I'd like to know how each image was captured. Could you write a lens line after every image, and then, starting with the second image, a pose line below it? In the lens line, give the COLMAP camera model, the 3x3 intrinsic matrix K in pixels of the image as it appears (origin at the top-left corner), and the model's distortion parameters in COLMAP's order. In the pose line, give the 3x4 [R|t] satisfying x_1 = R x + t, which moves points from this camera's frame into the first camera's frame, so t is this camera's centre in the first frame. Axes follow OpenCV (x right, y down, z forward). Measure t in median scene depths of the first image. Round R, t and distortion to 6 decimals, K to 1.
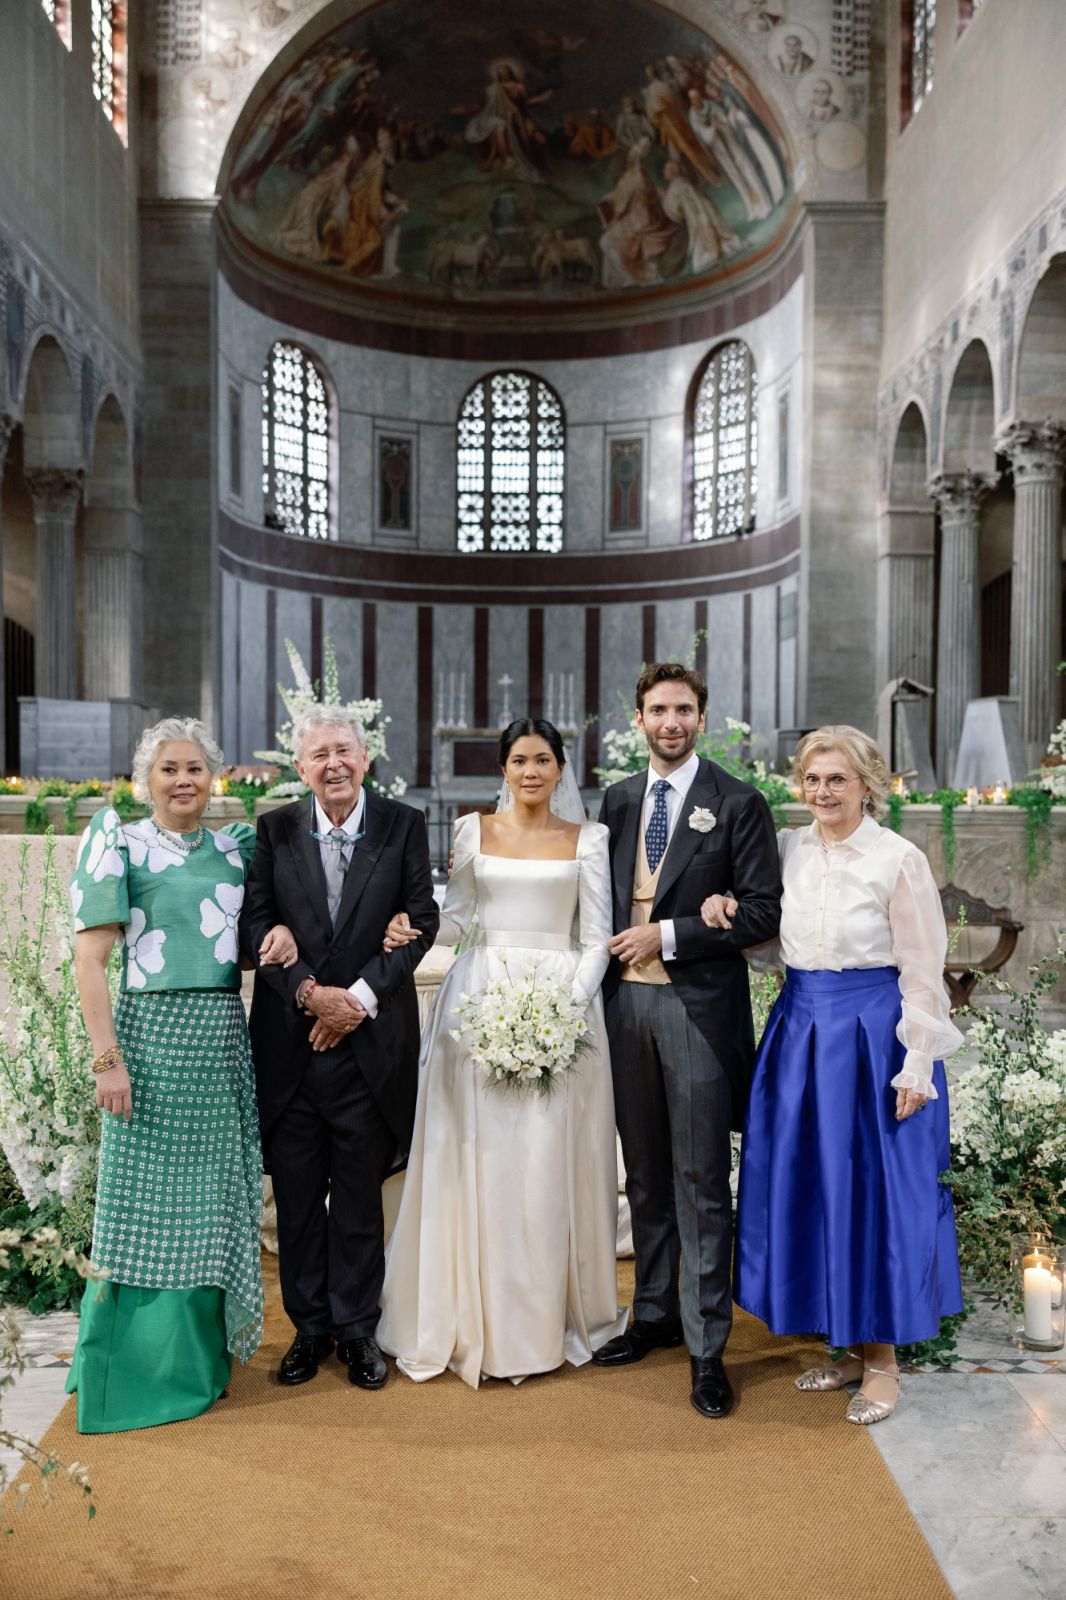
lens RADIAL K [[1310.7, 0, 531.4], [0, 1310.7, 800.9], [0, 0, 1]] dist [0.012784, 0.001995]
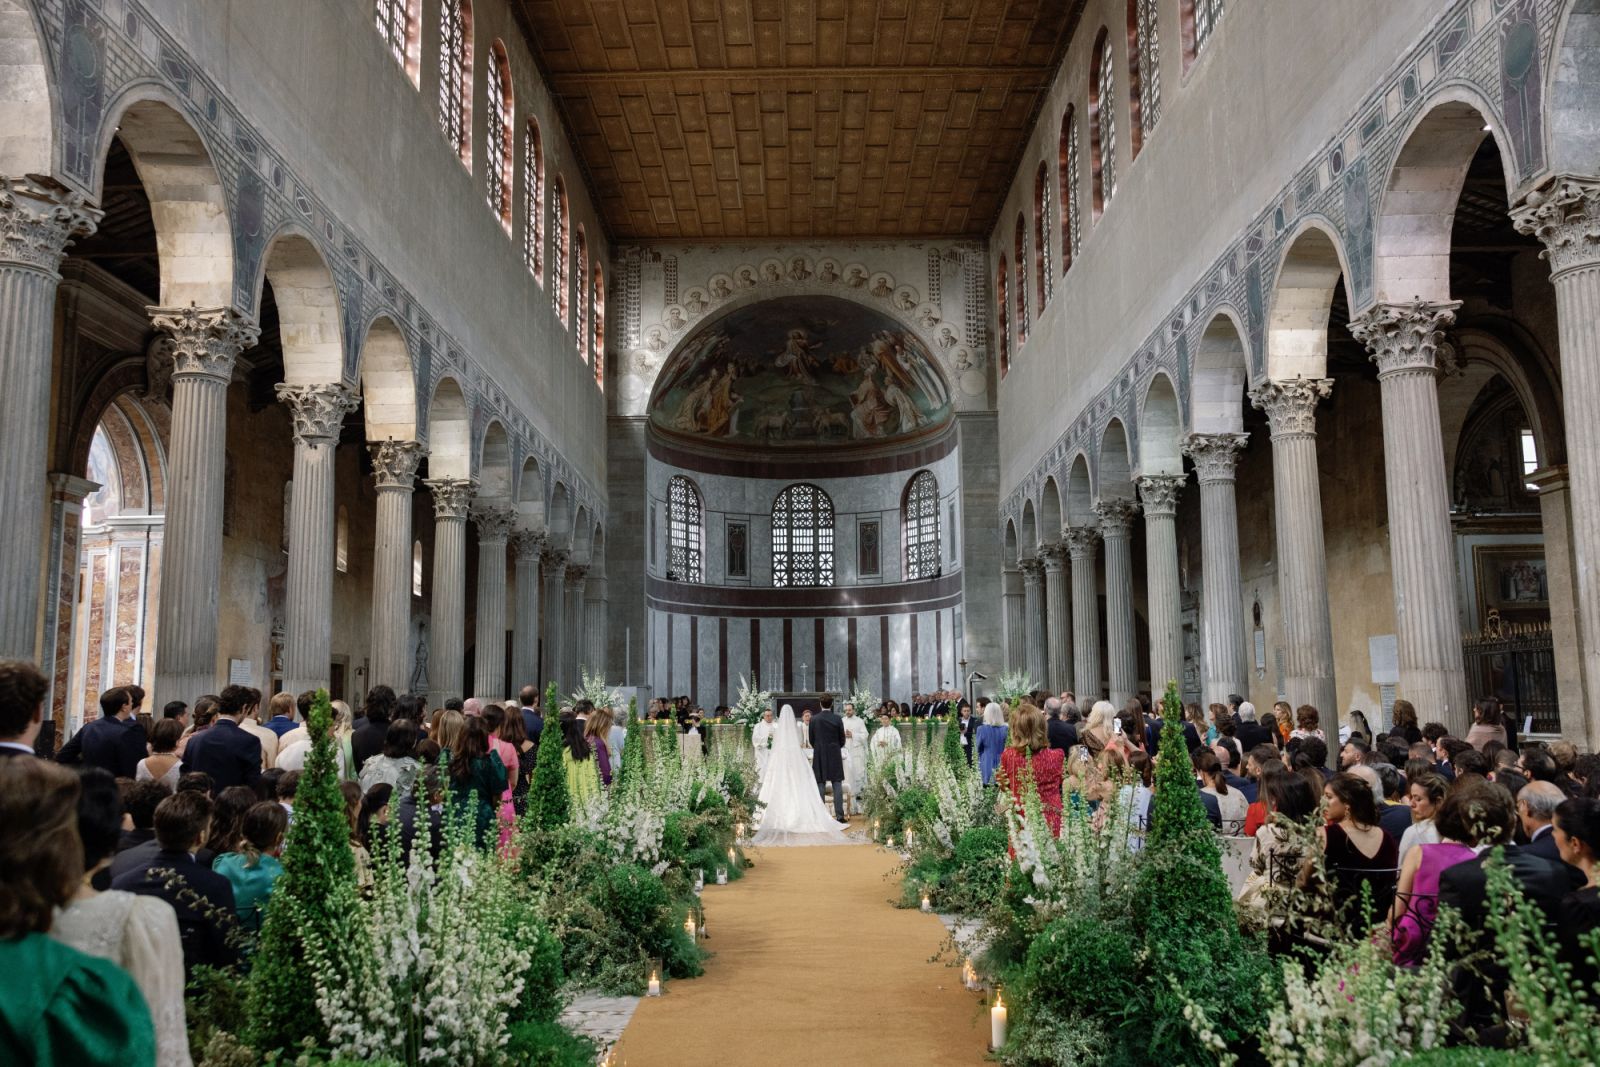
lens RADIAL K [[1310.7, 0, 796.3], [0, 1310.7, 537.4], [0, 0, 1]] dist [0.012784, 0.001995]
pose [[0.999703, -0.019709, -0.014324, 0.000415], [0.017231, 0.987562, -0.156281, 0.016773], [0.017226, 0.155988, 0.987609, -0.749780]]
